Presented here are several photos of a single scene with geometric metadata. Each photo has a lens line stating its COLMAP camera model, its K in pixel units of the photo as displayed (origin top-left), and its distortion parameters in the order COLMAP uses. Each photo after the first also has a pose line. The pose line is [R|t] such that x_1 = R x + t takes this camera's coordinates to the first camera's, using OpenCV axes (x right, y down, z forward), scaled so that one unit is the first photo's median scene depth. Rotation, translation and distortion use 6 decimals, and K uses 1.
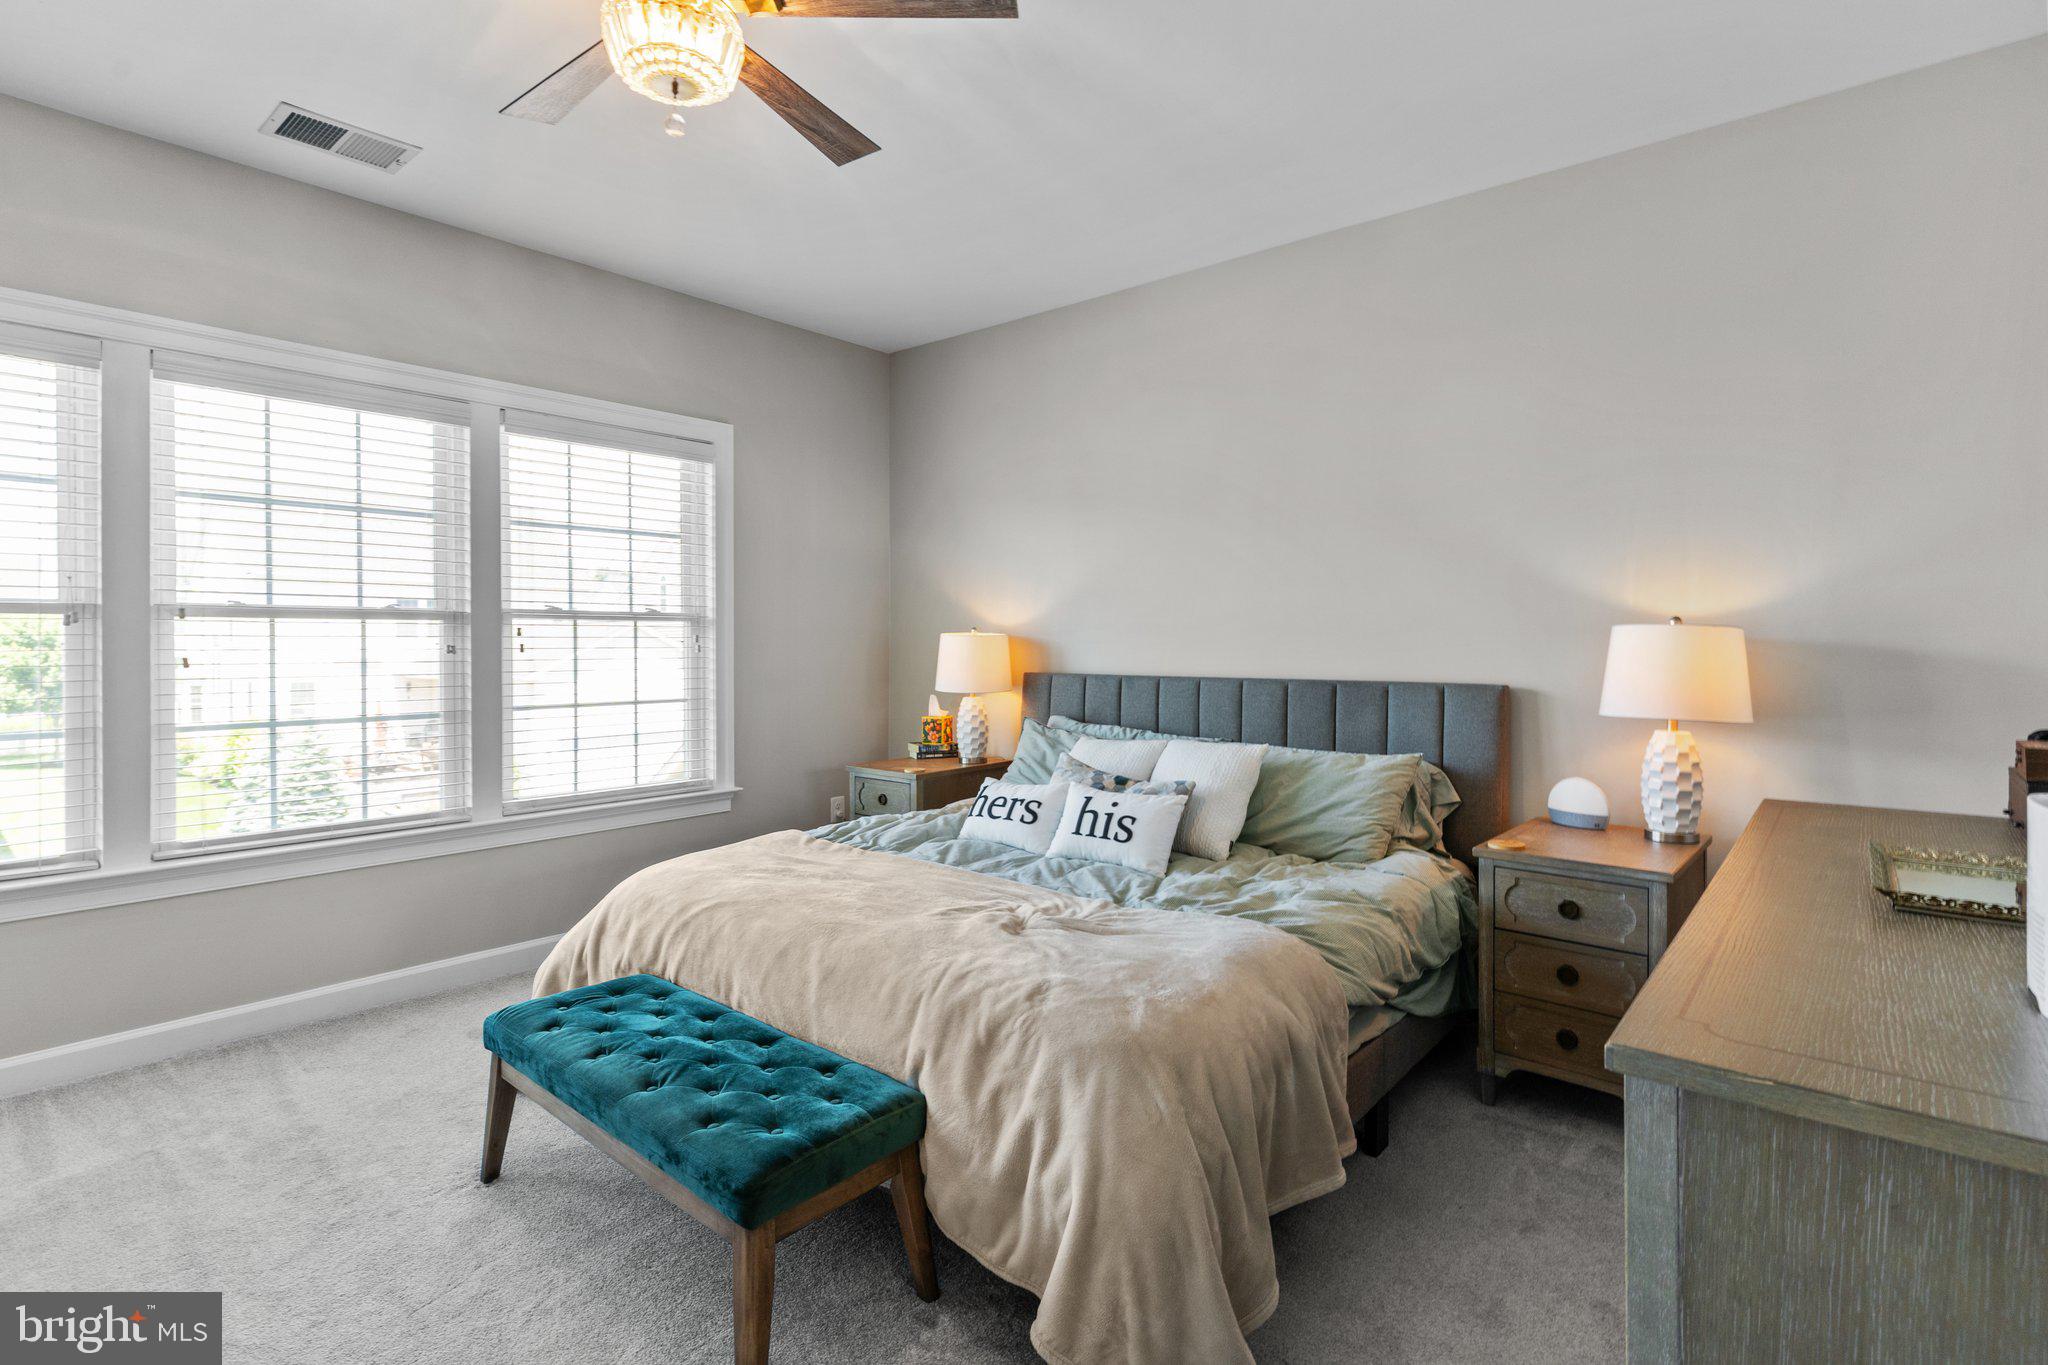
lens RADIAL K [[992.5, 0, 1024.7], [0, 992.5, 645.8], [0, 0, 1]] dist [0.001532, 0.000859]
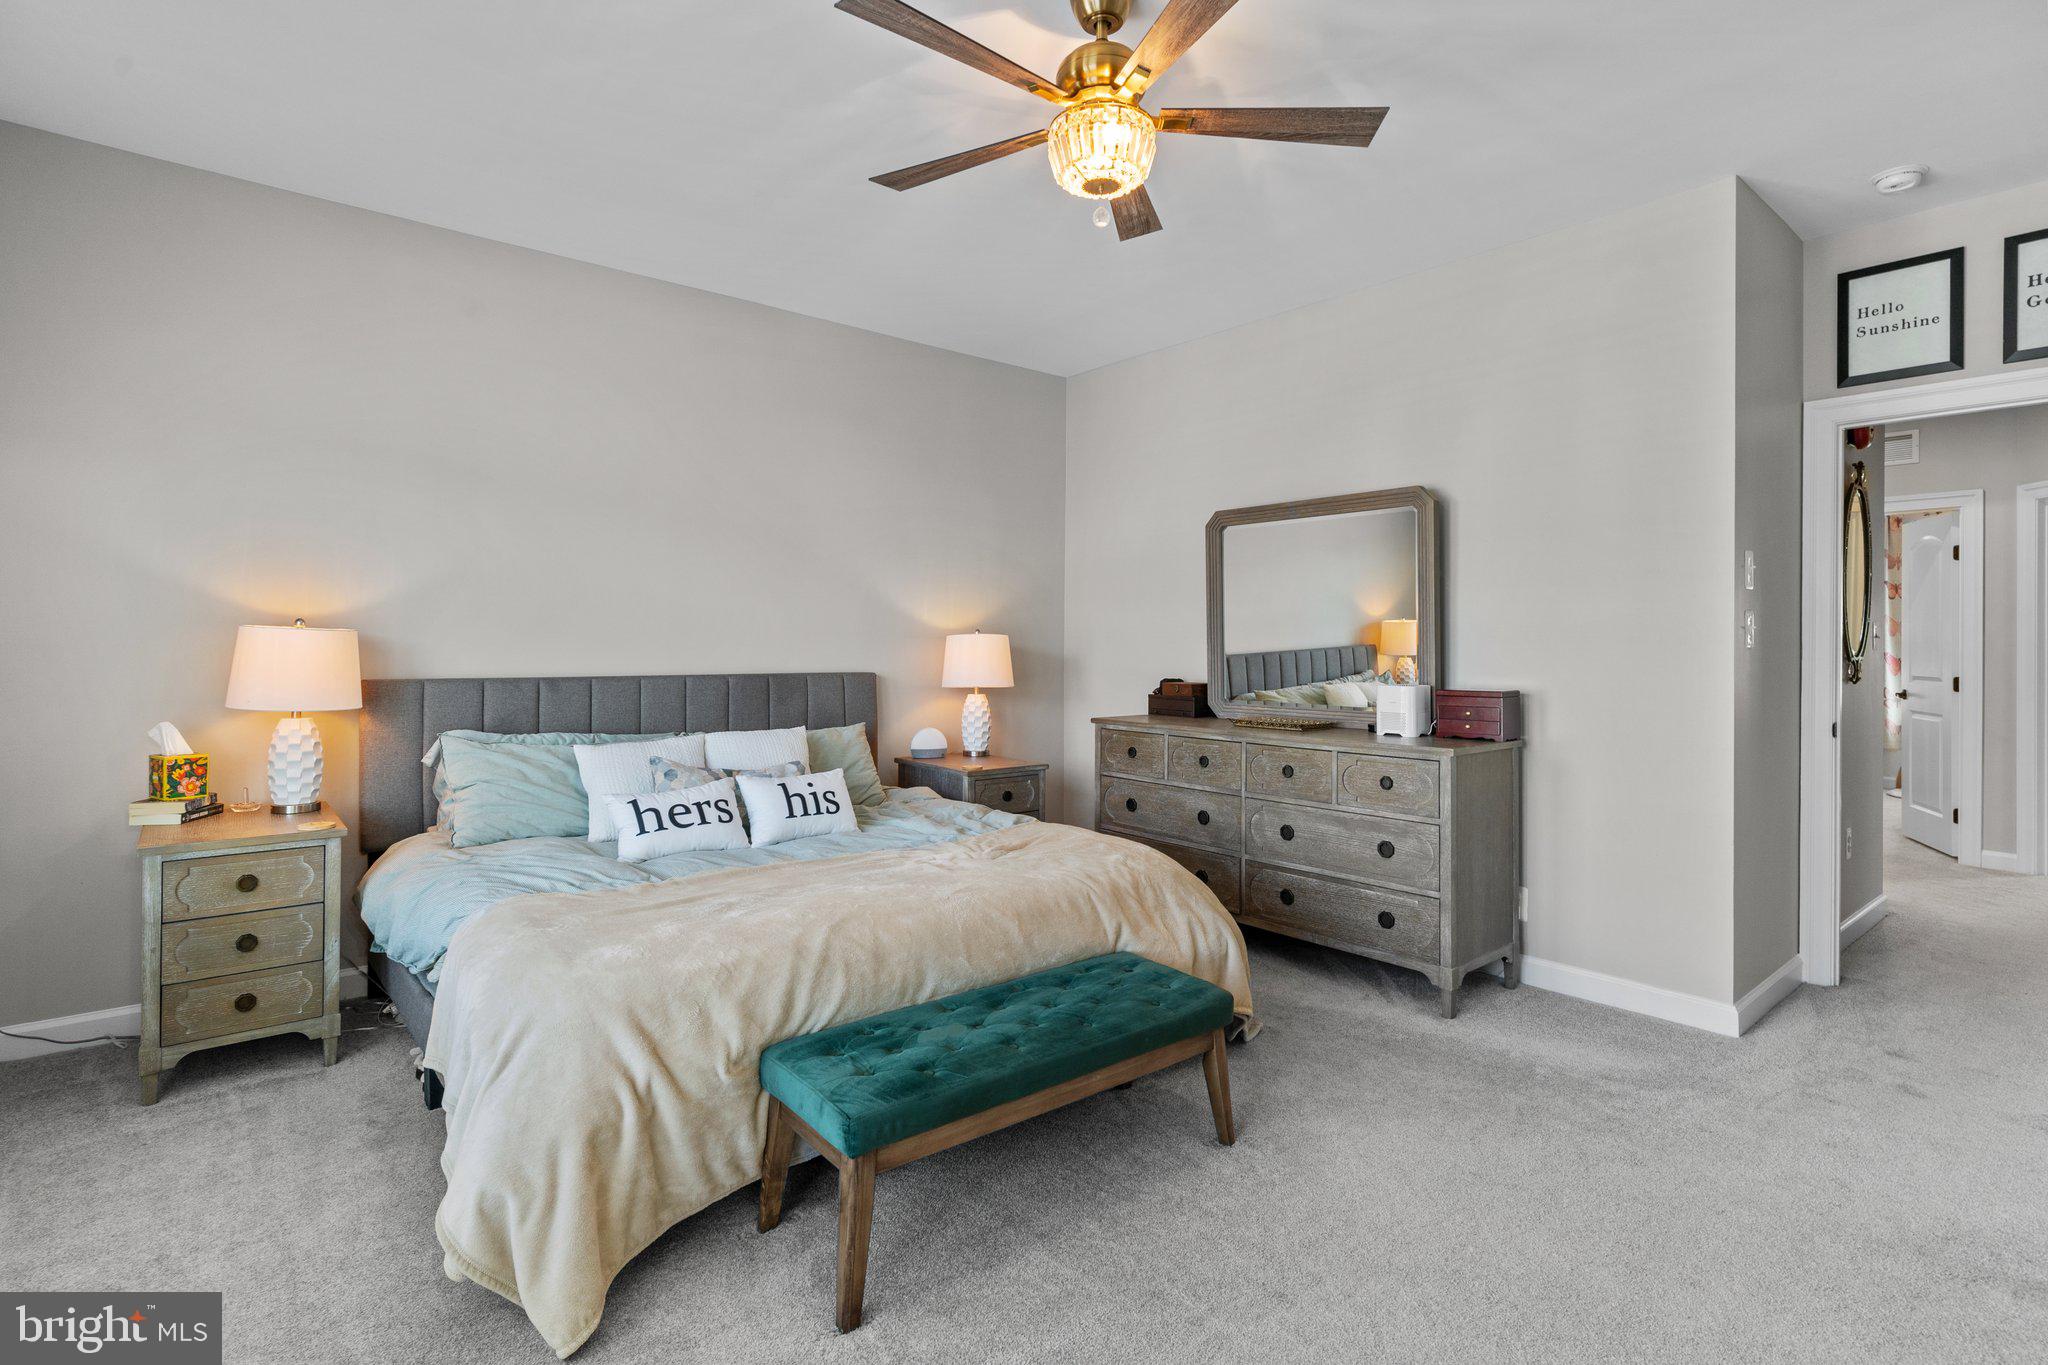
lens RADIAL K [[992.5, 0, 1024.7], [0, 992.5, 645.8], [0, 0, 1]] dist [0.001532, 0.000859]
pose [[0.170575, -0.000096, 0.985345, -0.925128], [-0.002595, 0.999996, 0.000547, -0.001137], [-0.985341, -0.002651, 0.170574, 0.524859]]
